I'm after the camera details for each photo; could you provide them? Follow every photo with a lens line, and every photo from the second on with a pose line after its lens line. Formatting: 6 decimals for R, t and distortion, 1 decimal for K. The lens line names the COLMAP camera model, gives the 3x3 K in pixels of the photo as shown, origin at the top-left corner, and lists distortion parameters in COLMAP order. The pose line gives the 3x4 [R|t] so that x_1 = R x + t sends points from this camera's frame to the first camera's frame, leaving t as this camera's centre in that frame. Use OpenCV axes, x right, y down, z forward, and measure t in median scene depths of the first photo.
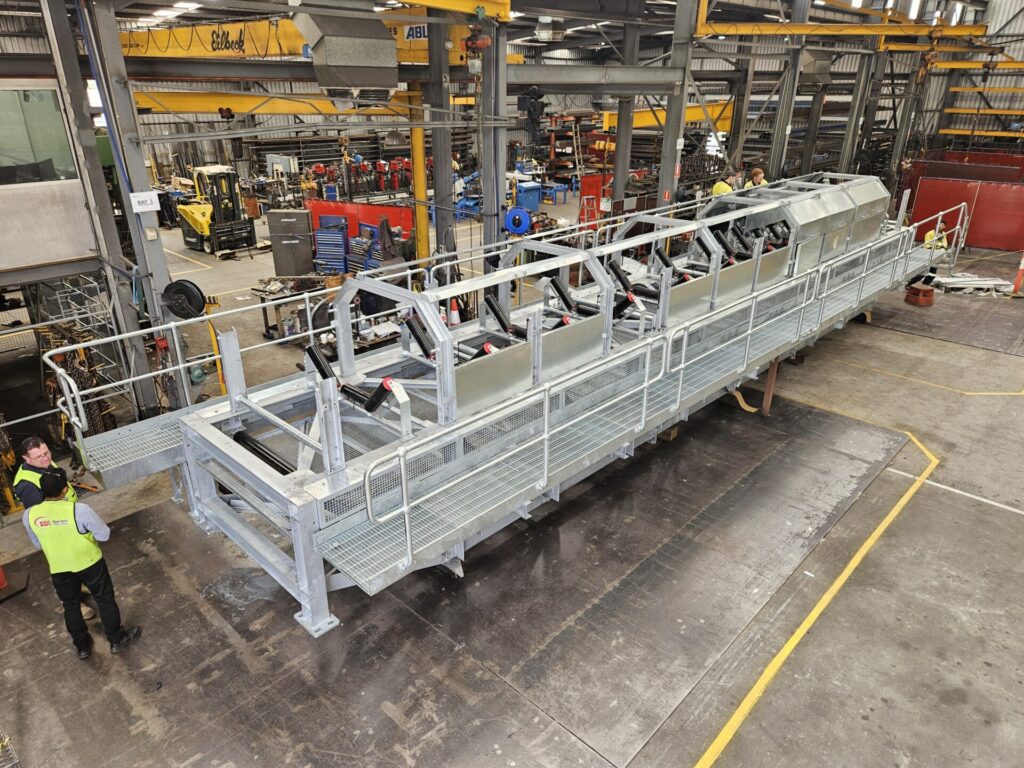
lens RADIAL K [[687.1, 0, 508.4], [0, 687.1, 385.5], [0, 0, 1]] dist [0.056301, -0.041058]
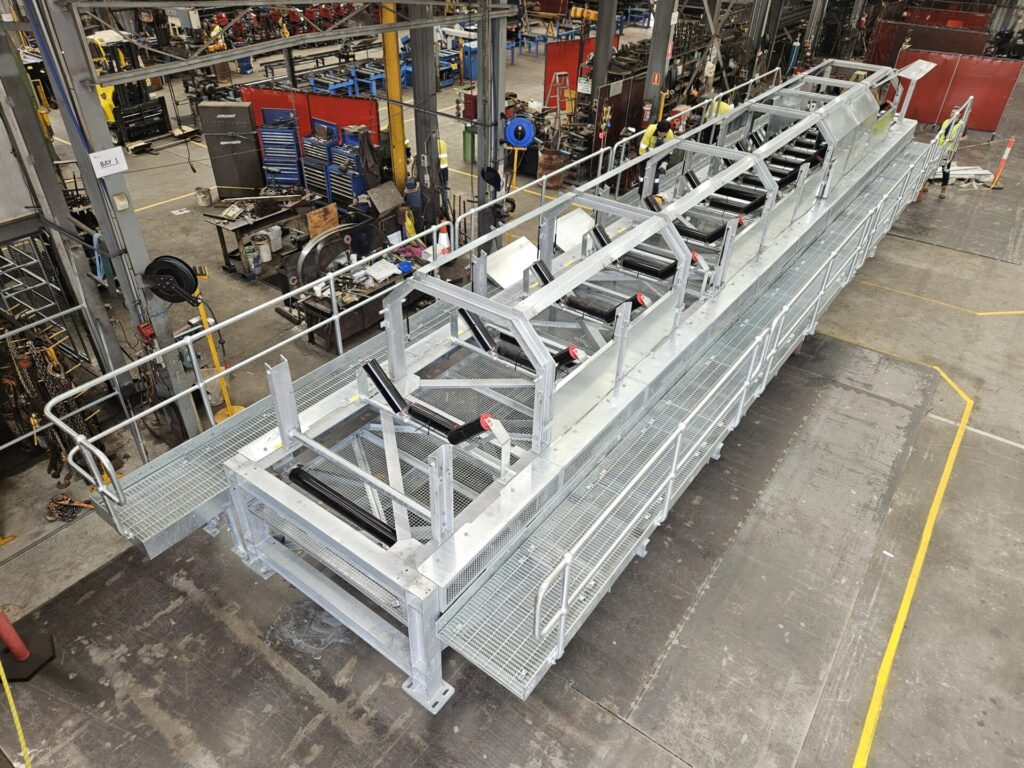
lens RADIAL K [[687.1, 0, 511.1], [0, 687.1, 385.7], [0, 0, 1]] dist [0.056301, -0.041058]
pose [[0.991398, -0.056693, 0.117963, -0.186584], [0.030878, 0.977187, 0.210125, -0.172862], [-0.127184, -0.204675, 0.970532, 0.139780]]
